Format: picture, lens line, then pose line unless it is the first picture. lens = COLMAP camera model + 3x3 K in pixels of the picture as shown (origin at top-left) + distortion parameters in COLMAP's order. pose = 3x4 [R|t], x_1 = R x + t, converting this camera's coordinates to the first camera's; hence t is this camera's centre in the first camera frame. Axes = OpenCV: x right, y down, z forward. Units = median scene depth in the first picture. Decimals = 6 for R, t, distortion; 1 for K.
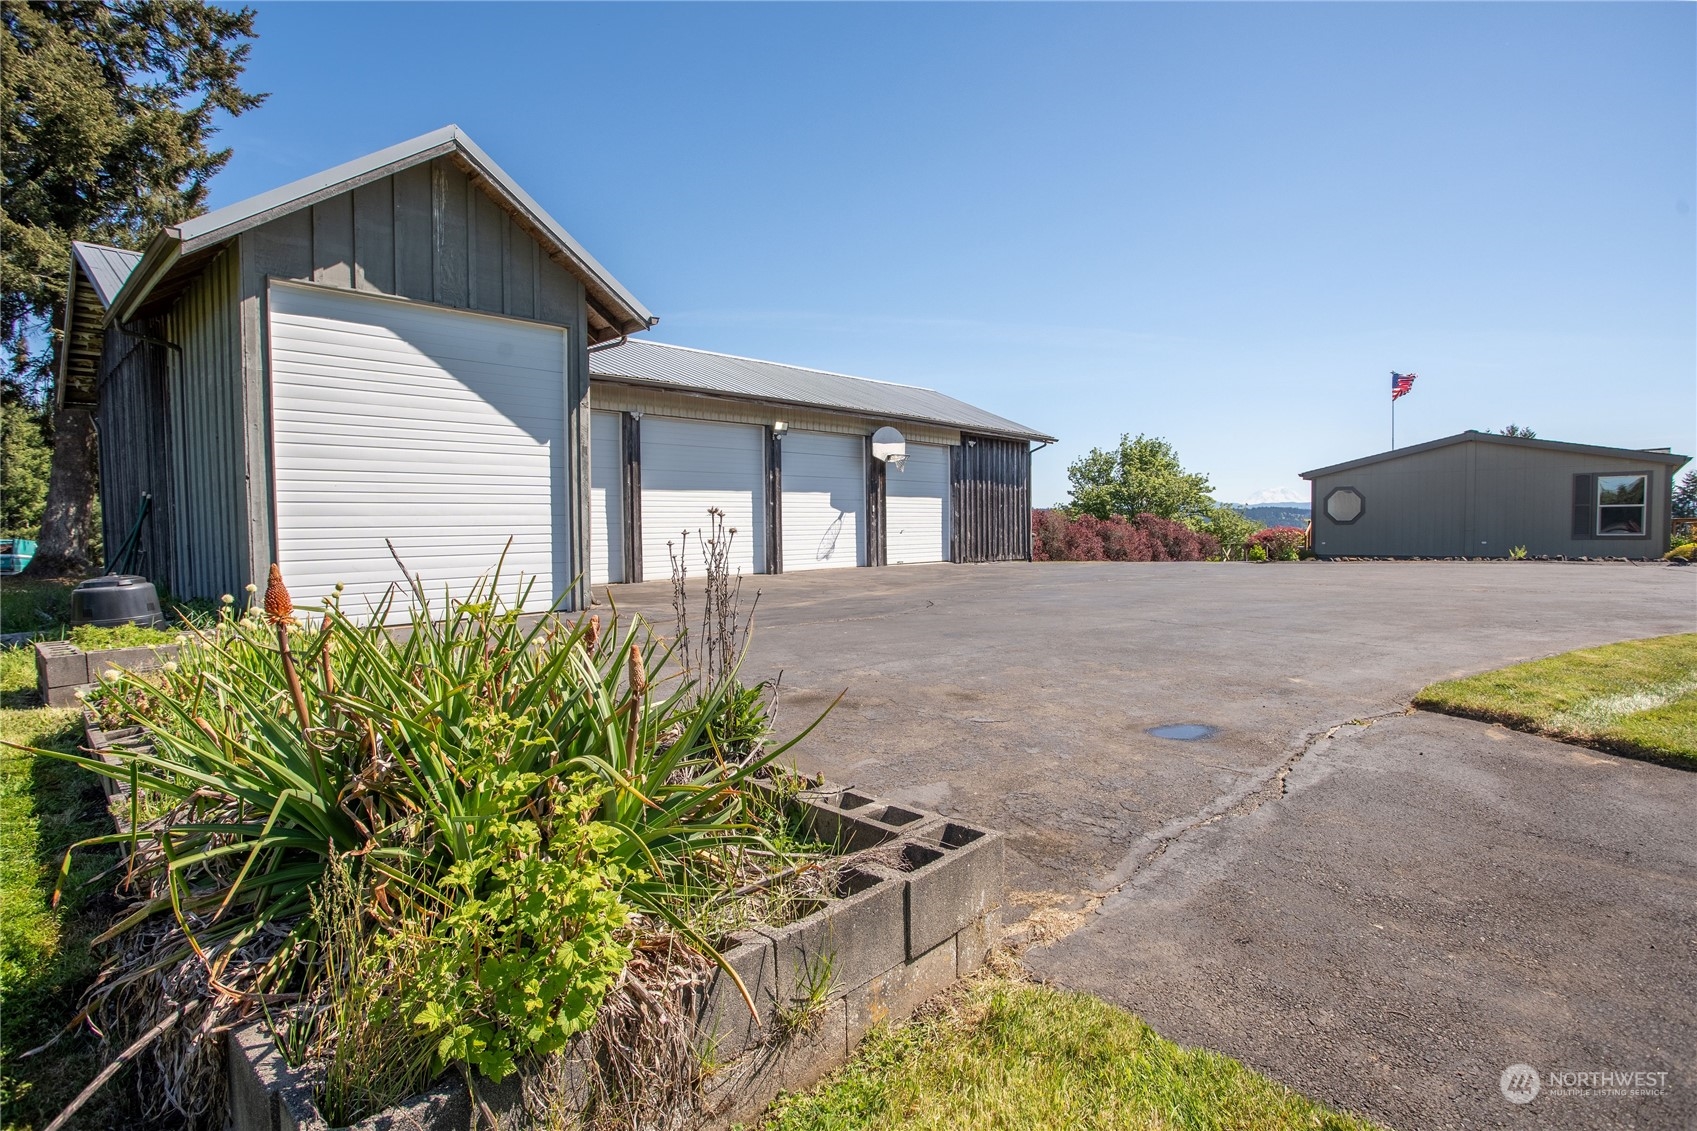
lens RADIAL K [[848.3, 0, 848.5], [0, 848.3, 565.5], [0, 0, 1]] dist [-0.051686, -0.000216]
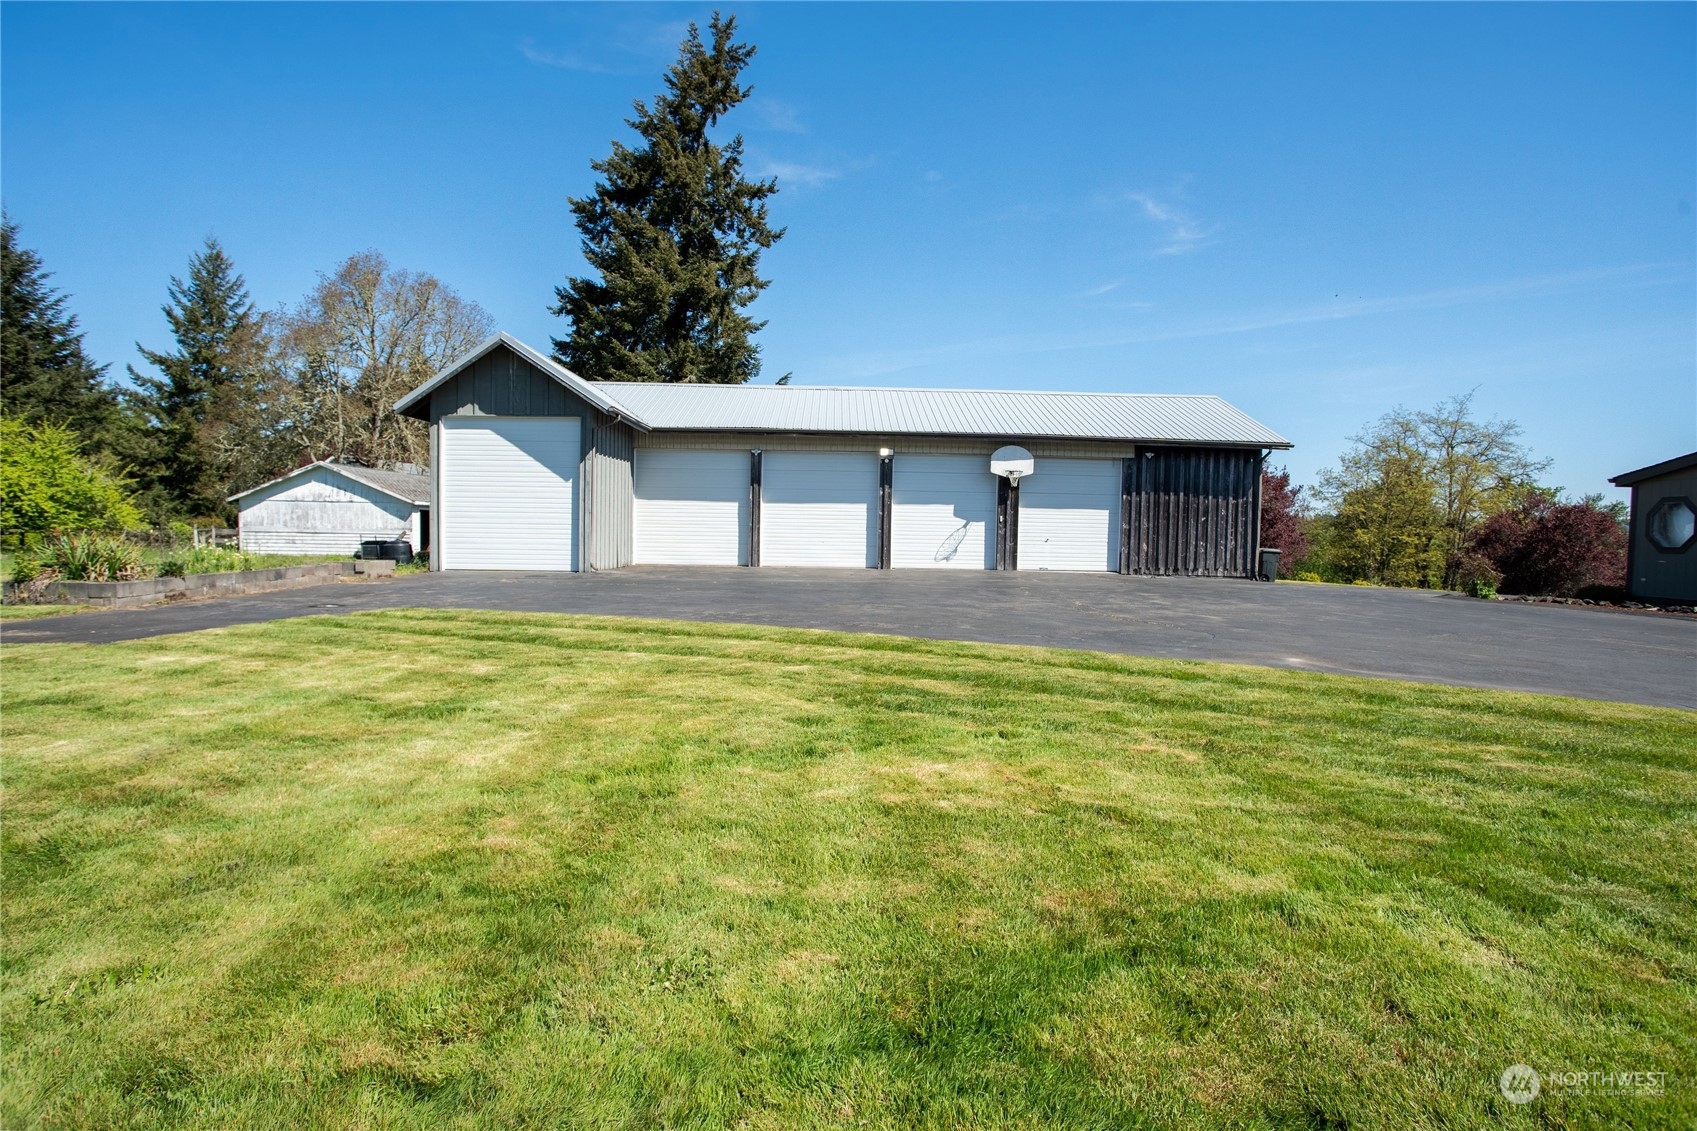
lens RADIAL K [[835.8, 0, 866.3], [0, 835.8, 556.2], [0, 0, 1]] dist [-0.048181, 0.000534]
pose [[0.696990, 0.050708, -0.715285, 0.703208], [-0.060045, 0.998121, 0.012250, -0.019829], [0.714562, 0.034411, 0.698725, 0.093529]]
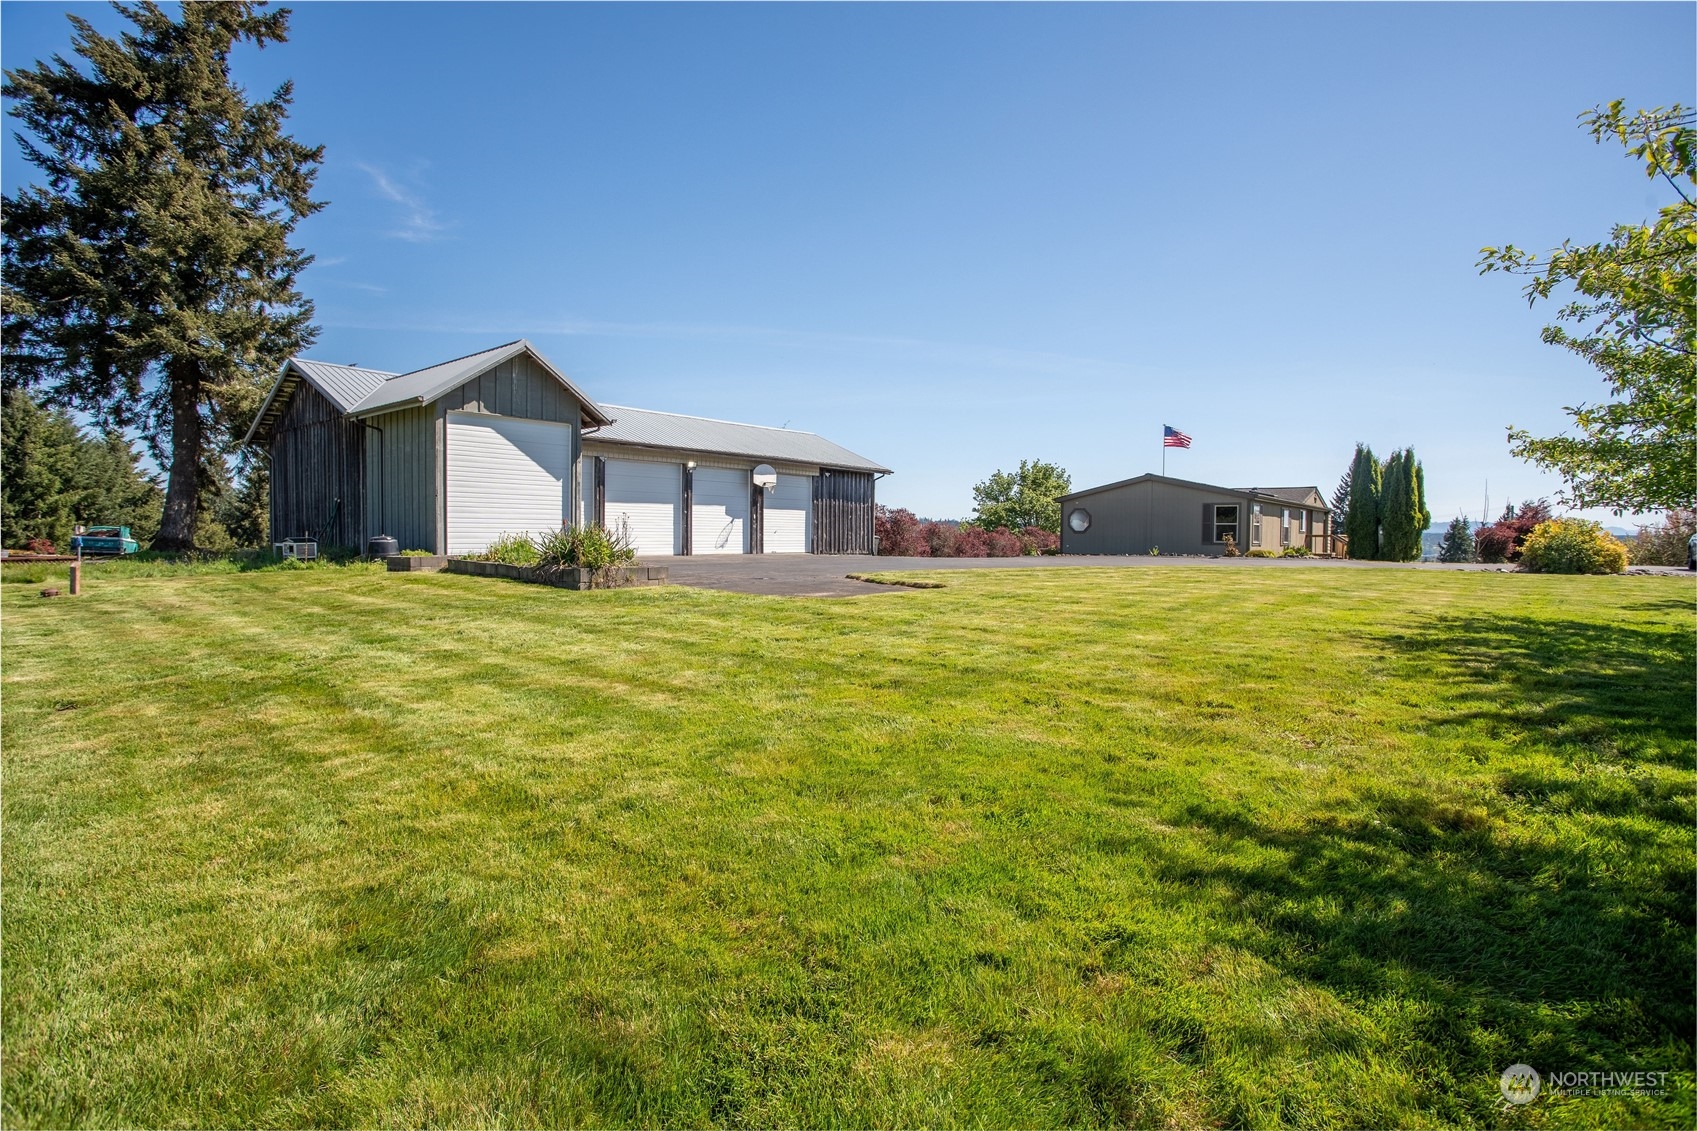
lens RADIAL K [[835.8, 0, 866.3], [0, 835.8, 556.2], [0, 0, 1]] dist [-0.048181, 0.000534]
pose [[0.997128, 0.017684, 0.073640, 0.122173], [-0.015966, 0.999588, -0.023846, 0.039067], [-0.074031, 0.022602, 0.997000, -0.543206]]
